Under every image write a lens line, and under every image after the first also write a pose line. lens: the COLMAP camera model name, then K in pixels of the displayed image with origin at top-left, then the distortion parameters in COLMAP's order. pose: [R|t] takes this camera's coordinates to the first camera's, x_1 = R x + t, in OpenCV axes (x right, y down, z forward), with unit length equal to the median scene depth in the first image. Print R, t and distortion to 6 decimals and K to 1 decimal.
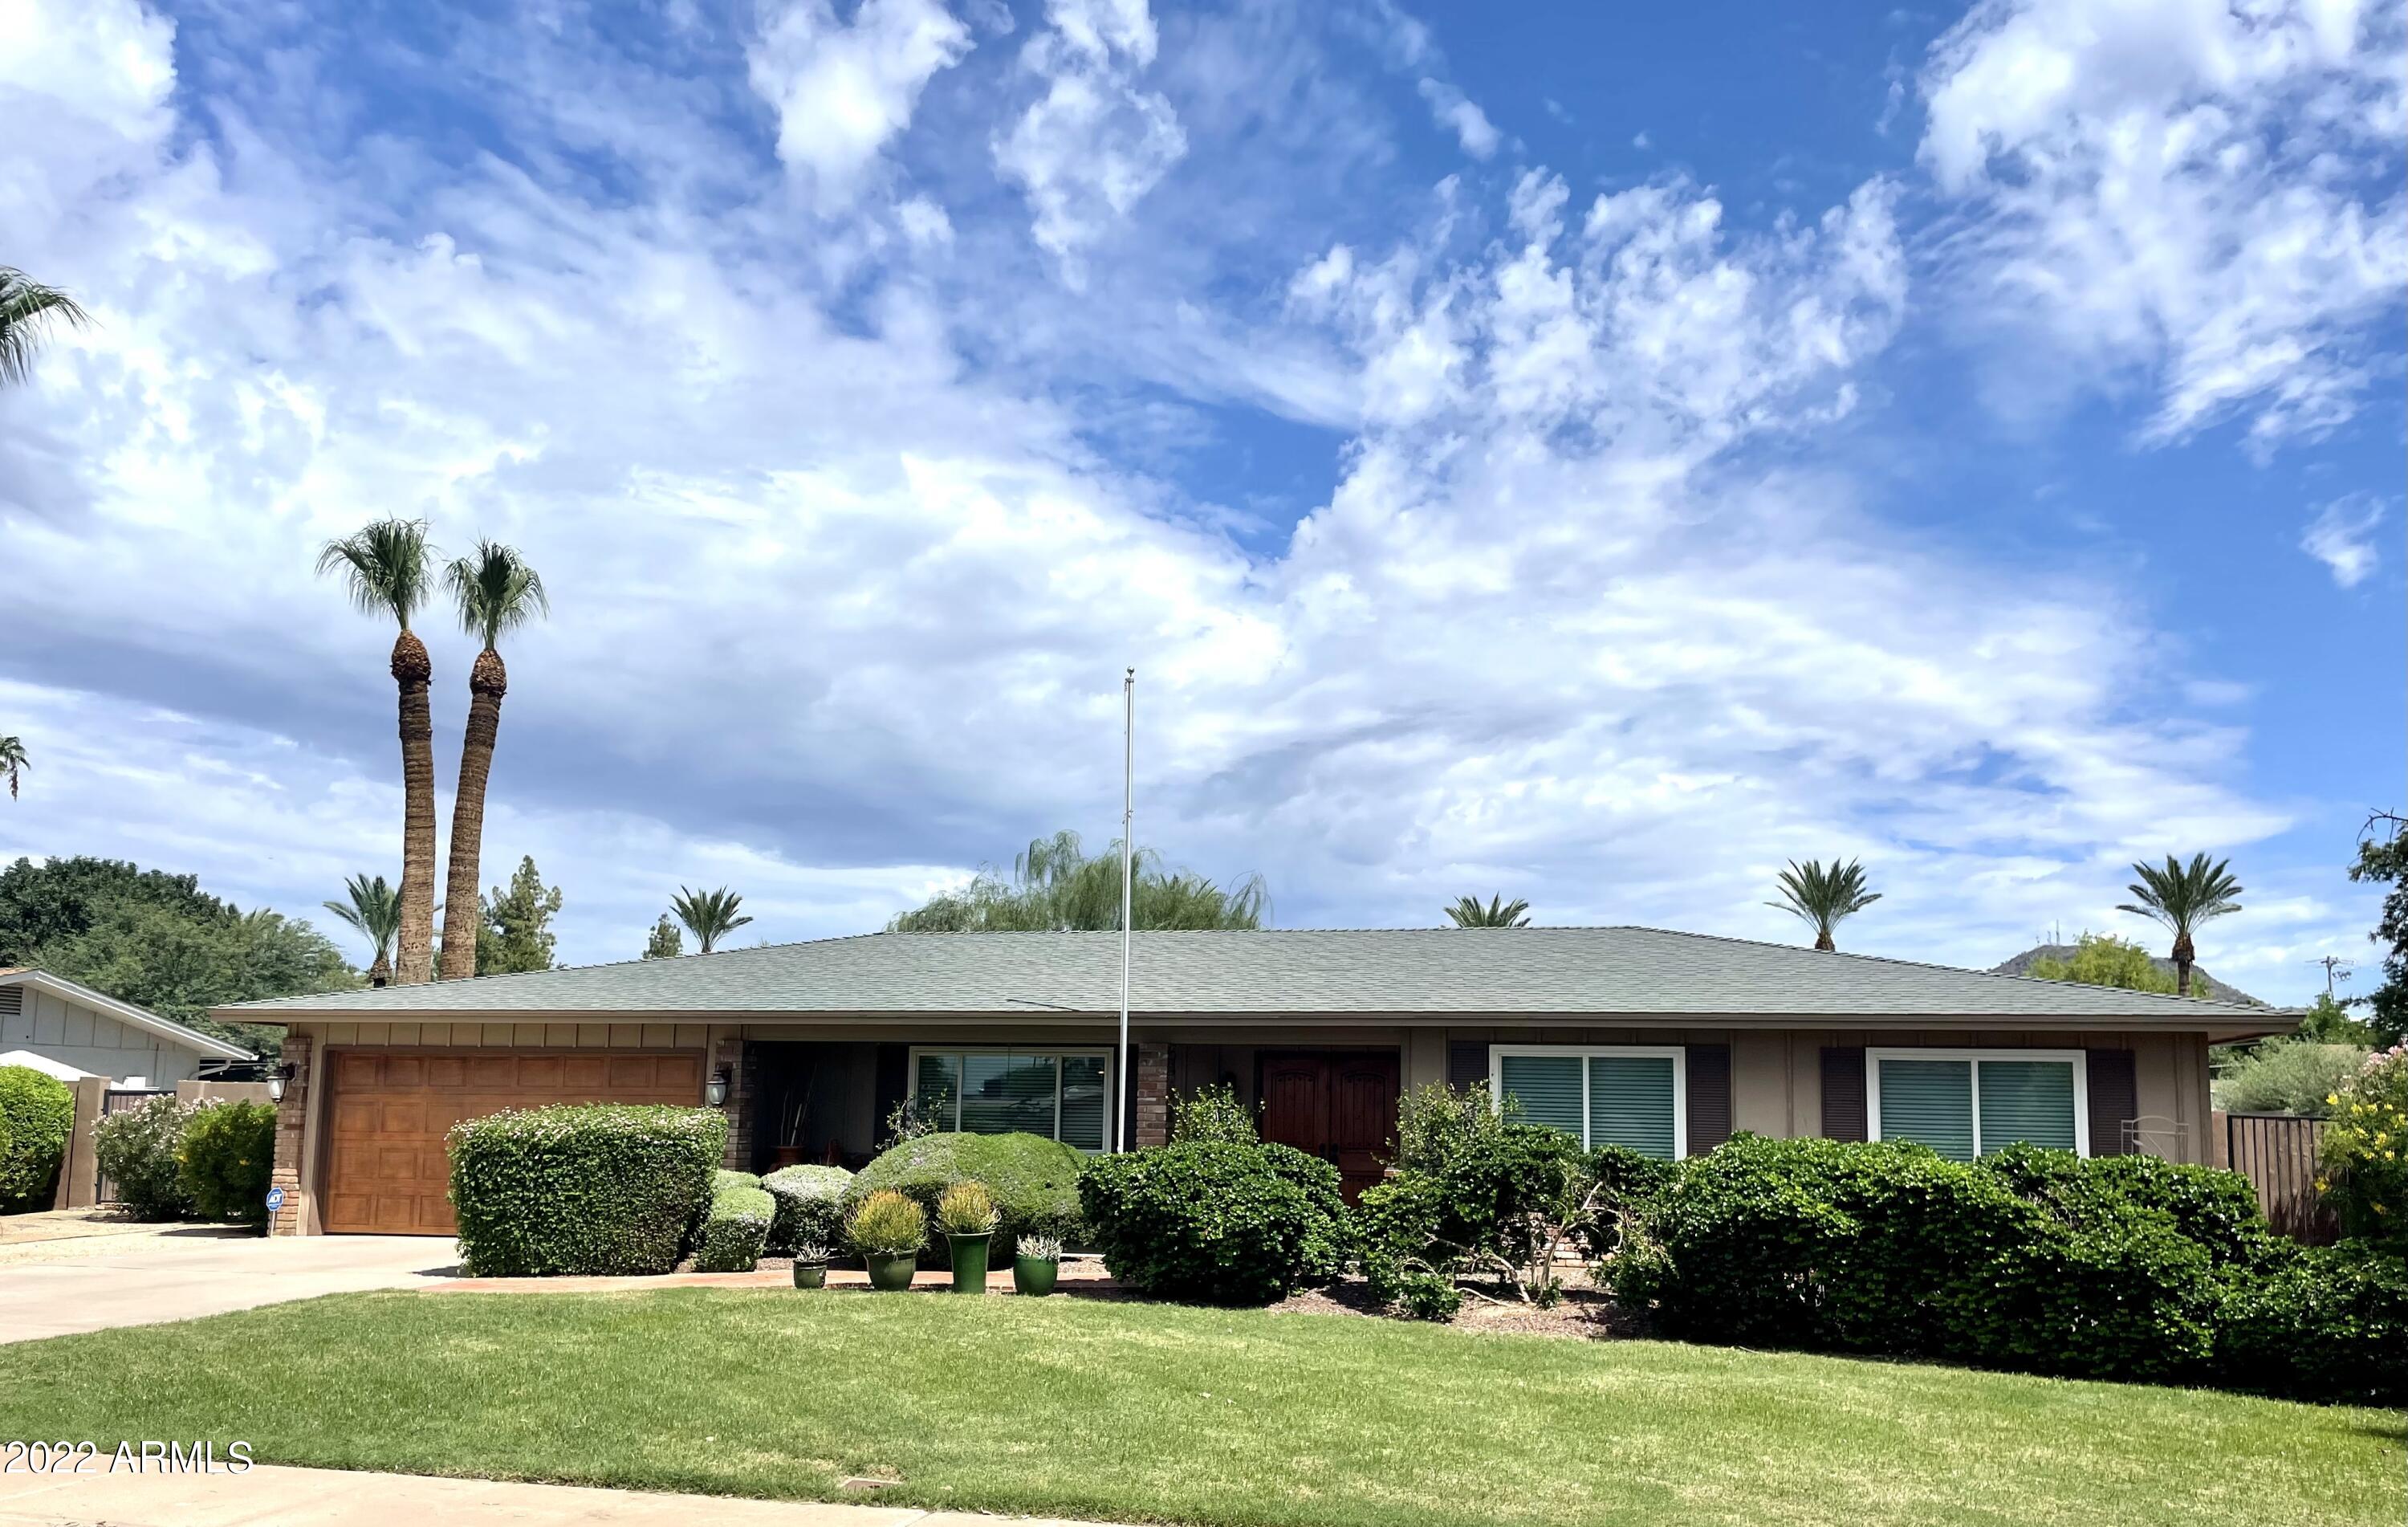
lens RADIAL K [[2234.7, 0, 1204.0], [0, 2234.7, 763.5], [0, 0, 1]] dist [0.107206, -0.296938]
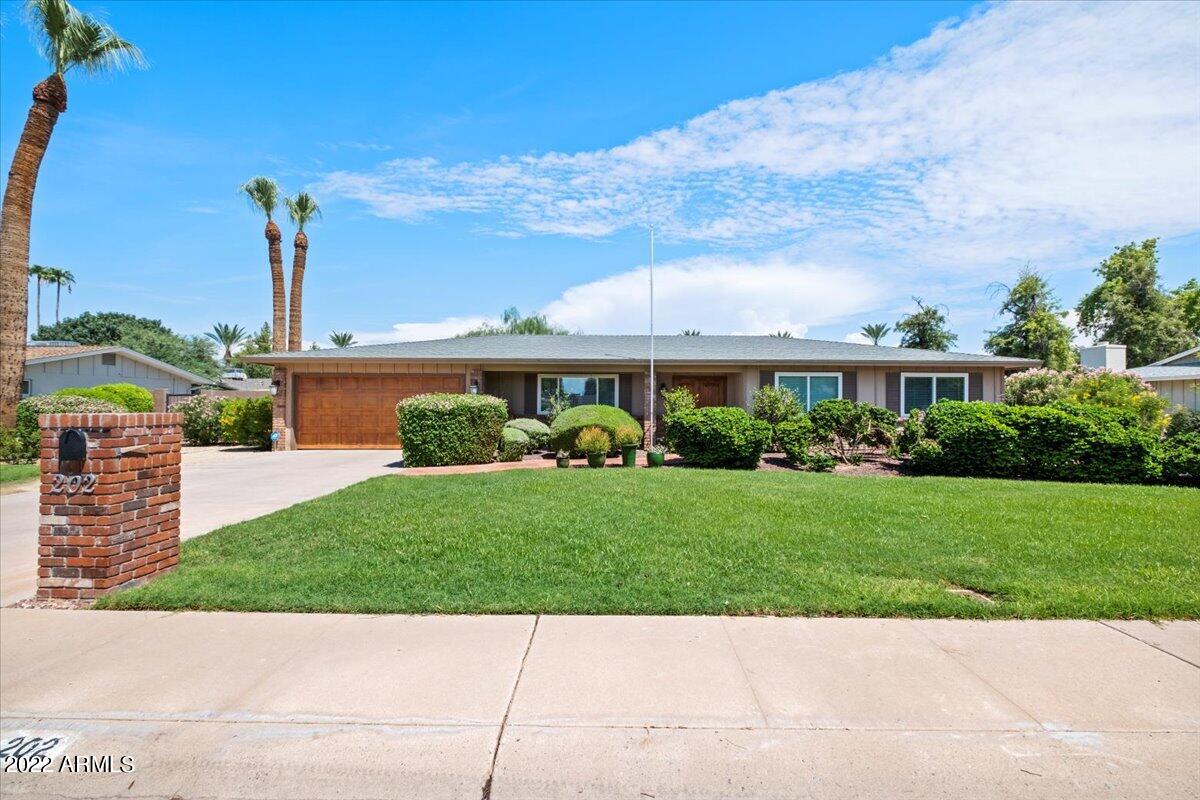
lens RADIAL K [[591.8, 0, 600.0], [0, 591.8, 400.0], [0, 0, 1]] dist [-0.017500, -0.000259]
pose [[0.962002, -0.008911, 0.272898, -0.248067], [-0.031164, 0.989353, 0.142162, 0.054389], [-0.271260, -0.145265, 0.951481, 0.310741]]
